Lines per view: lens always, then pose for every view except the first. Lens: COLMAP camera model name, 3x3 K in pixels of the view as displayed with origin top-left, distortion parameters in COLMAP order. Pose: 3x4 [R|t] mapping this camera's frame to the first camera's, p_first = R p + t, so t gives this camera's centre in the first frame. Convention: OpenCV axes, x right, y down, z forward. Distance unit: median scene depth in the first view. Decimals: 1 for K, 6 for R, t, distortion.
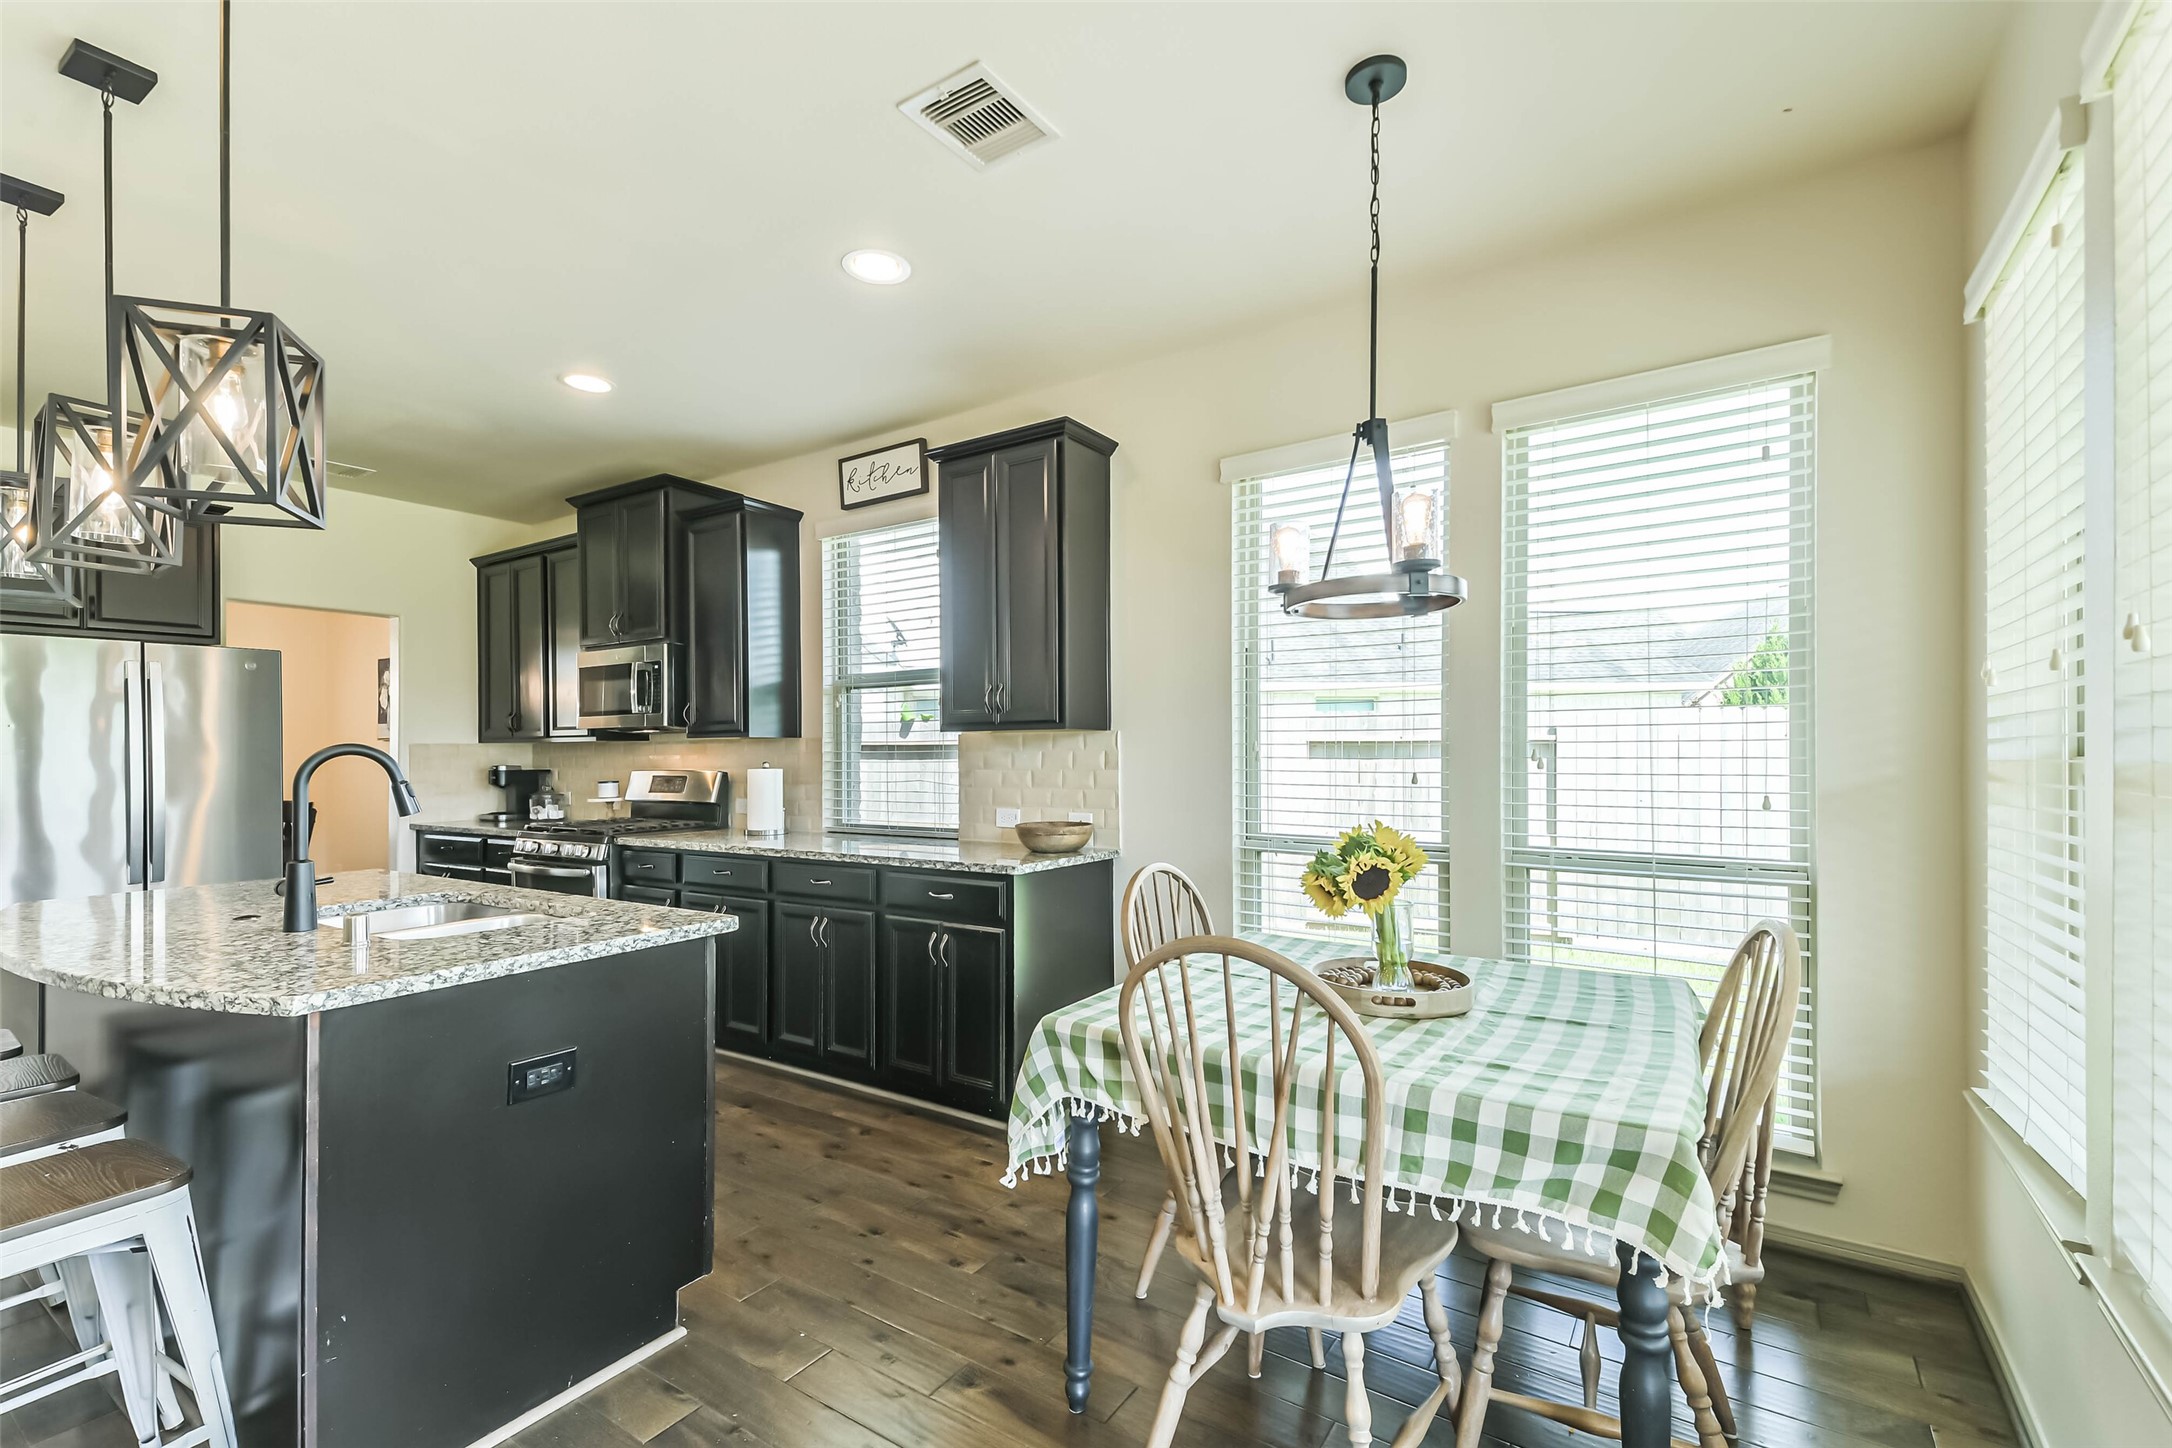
lens RADIAL K [[941.2, 0, 1084.9], [0, 941.2, 746.5], [0, 0, 1]] dist [0.030412, 0.000057]
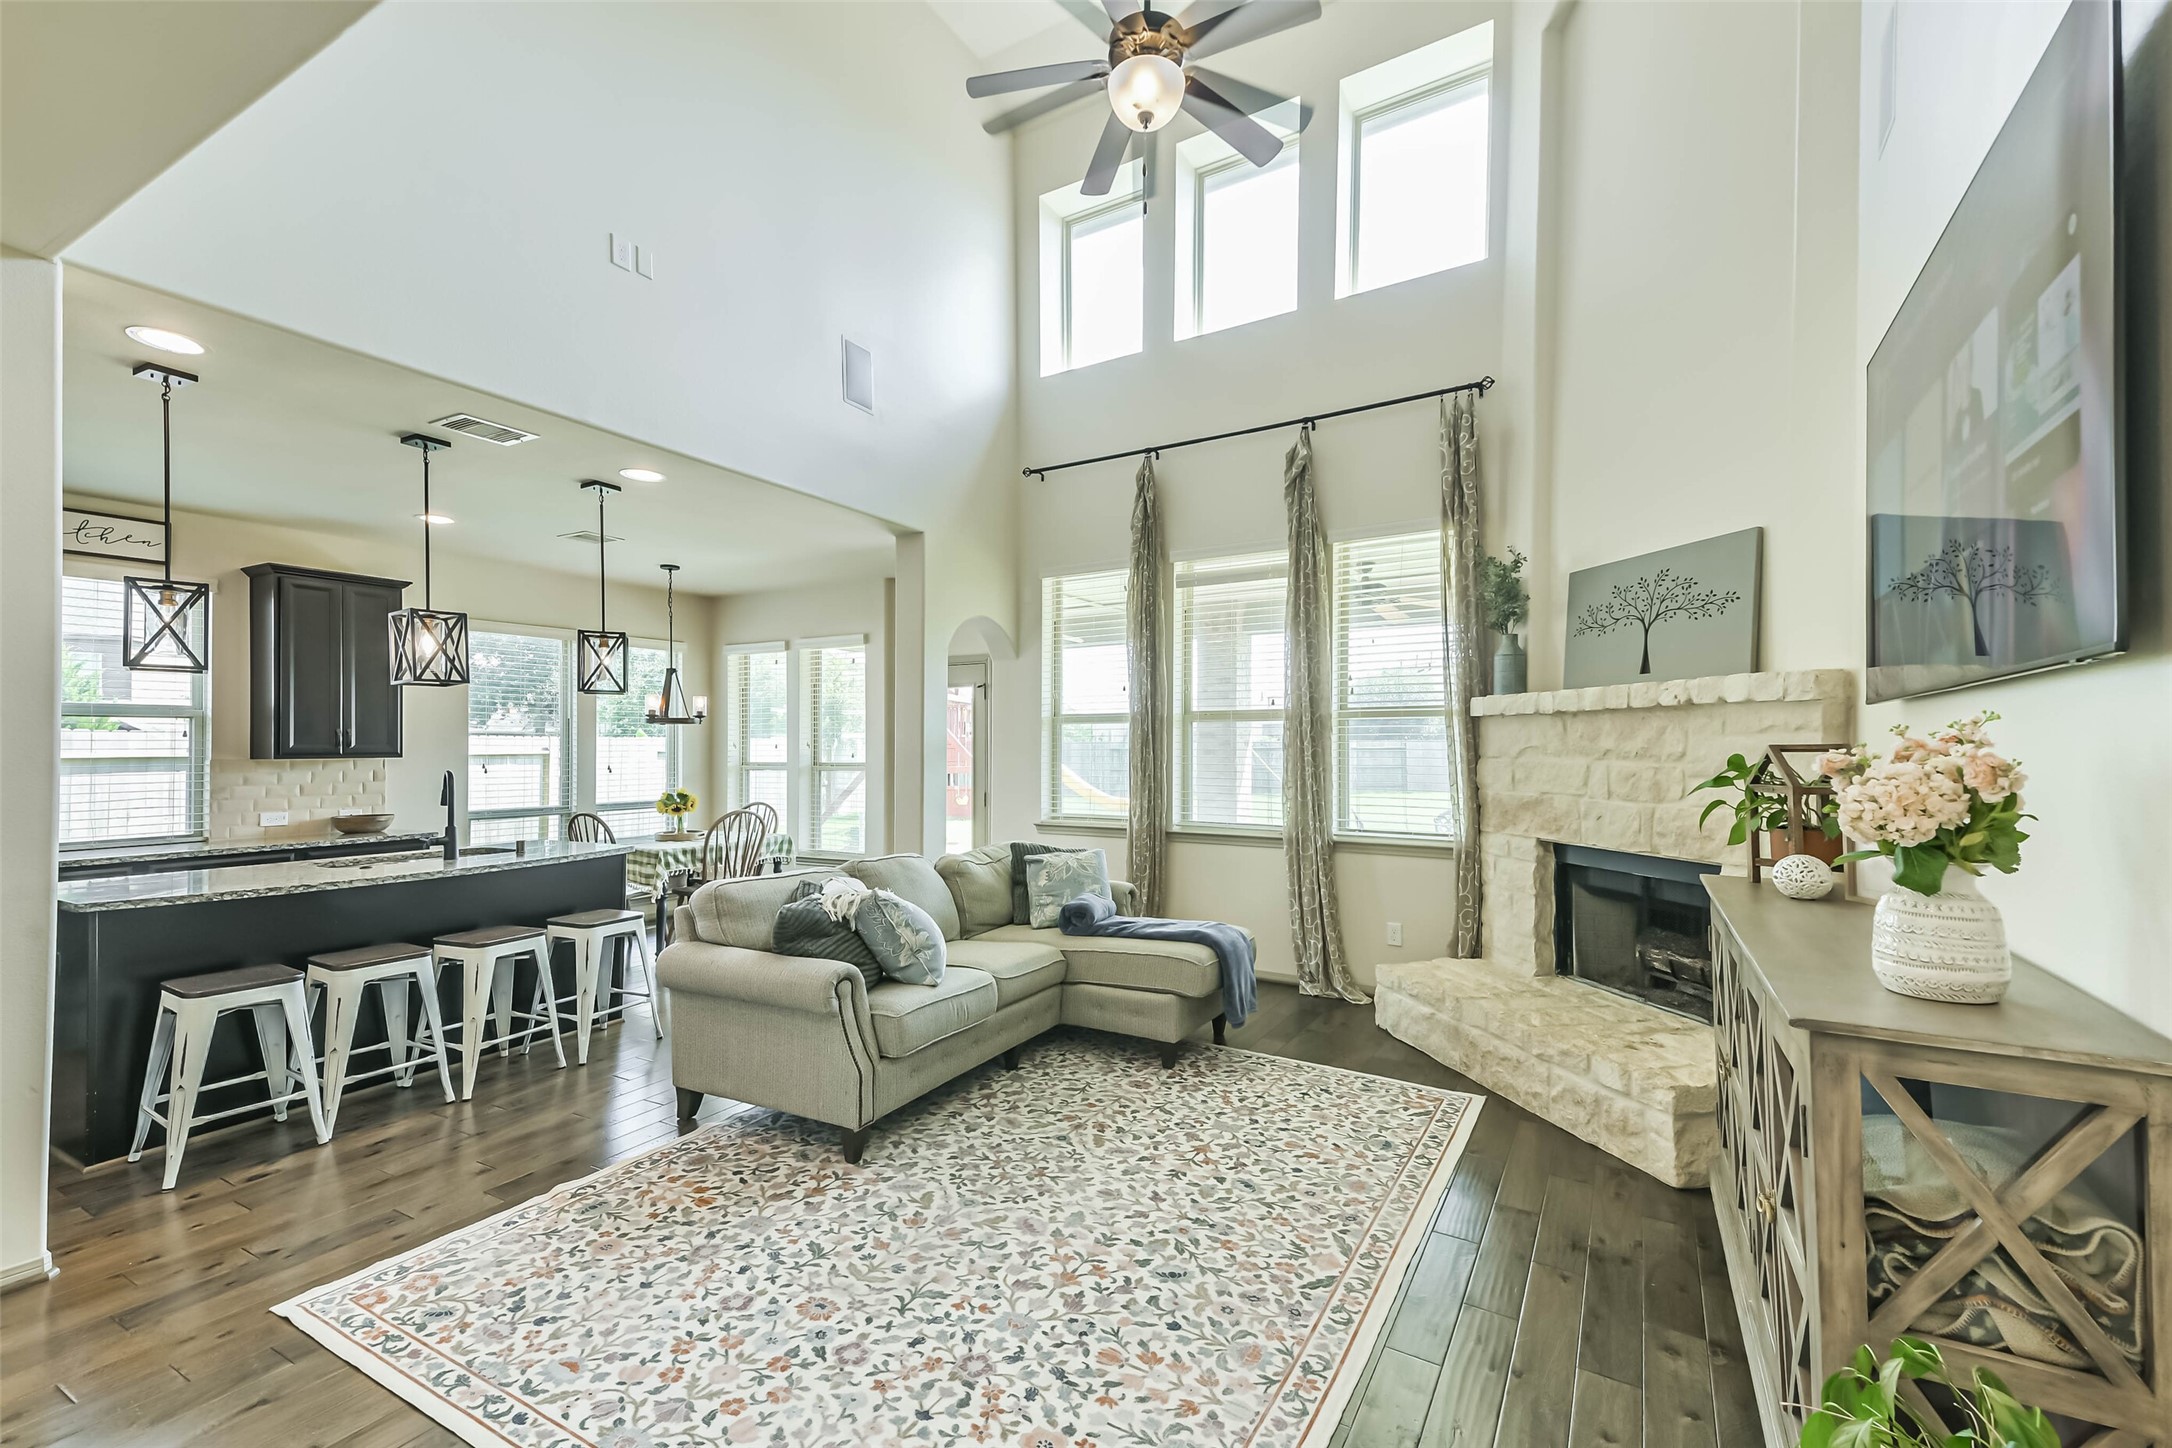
lens RADIAL K [[917.1, 0, 1086.7], [0, 917.1, 734.9], [0, 0, 1]] dist [0.133229, -0.054568]
pose [[-0.060136, 0.017278, 0.998041, -1.902350], [-0.006278, 0.999824, -0.017687, -0.037572], [-0.998170, -0.007329, -0.060017, -0.158845]]
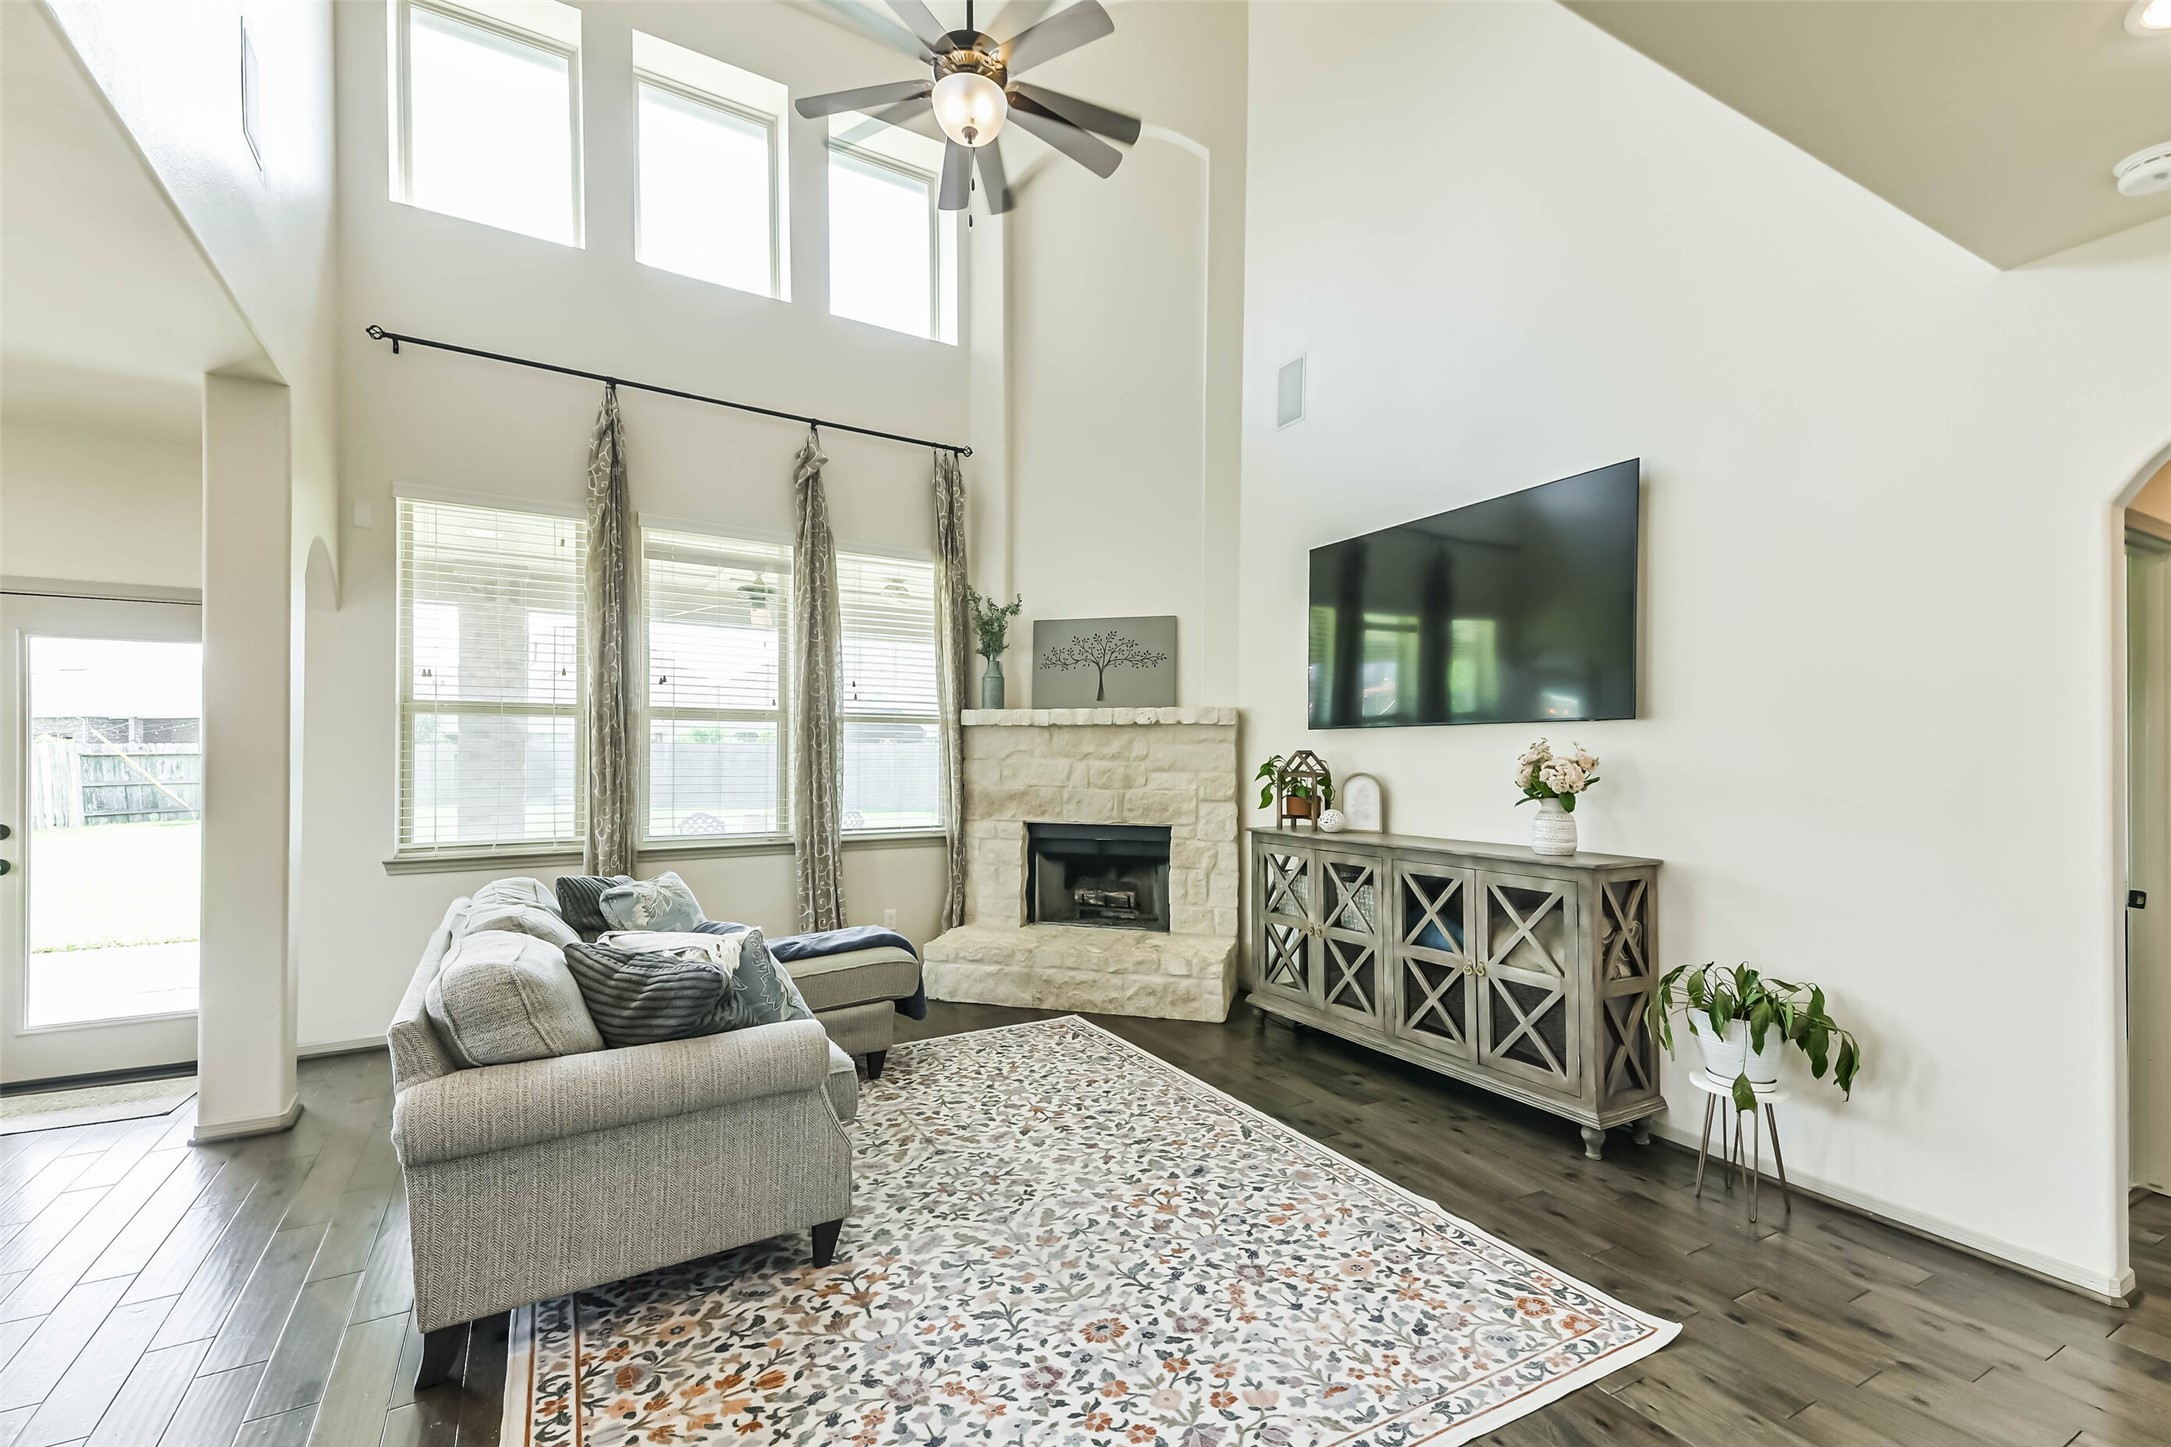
lens RADIAL K [[930.7, 0, 1089.3], [0, 930.7, 751.4], [0, 0, 1]] dist [0.081775, -0.000301]
pose [[-0.898373, 0.002578, 0.439225, -1.456093], [-0.003455, 0.999910, -0.012937, -0.025645], [-0.439219, -0.013139, -0.898284, 0.627591]]
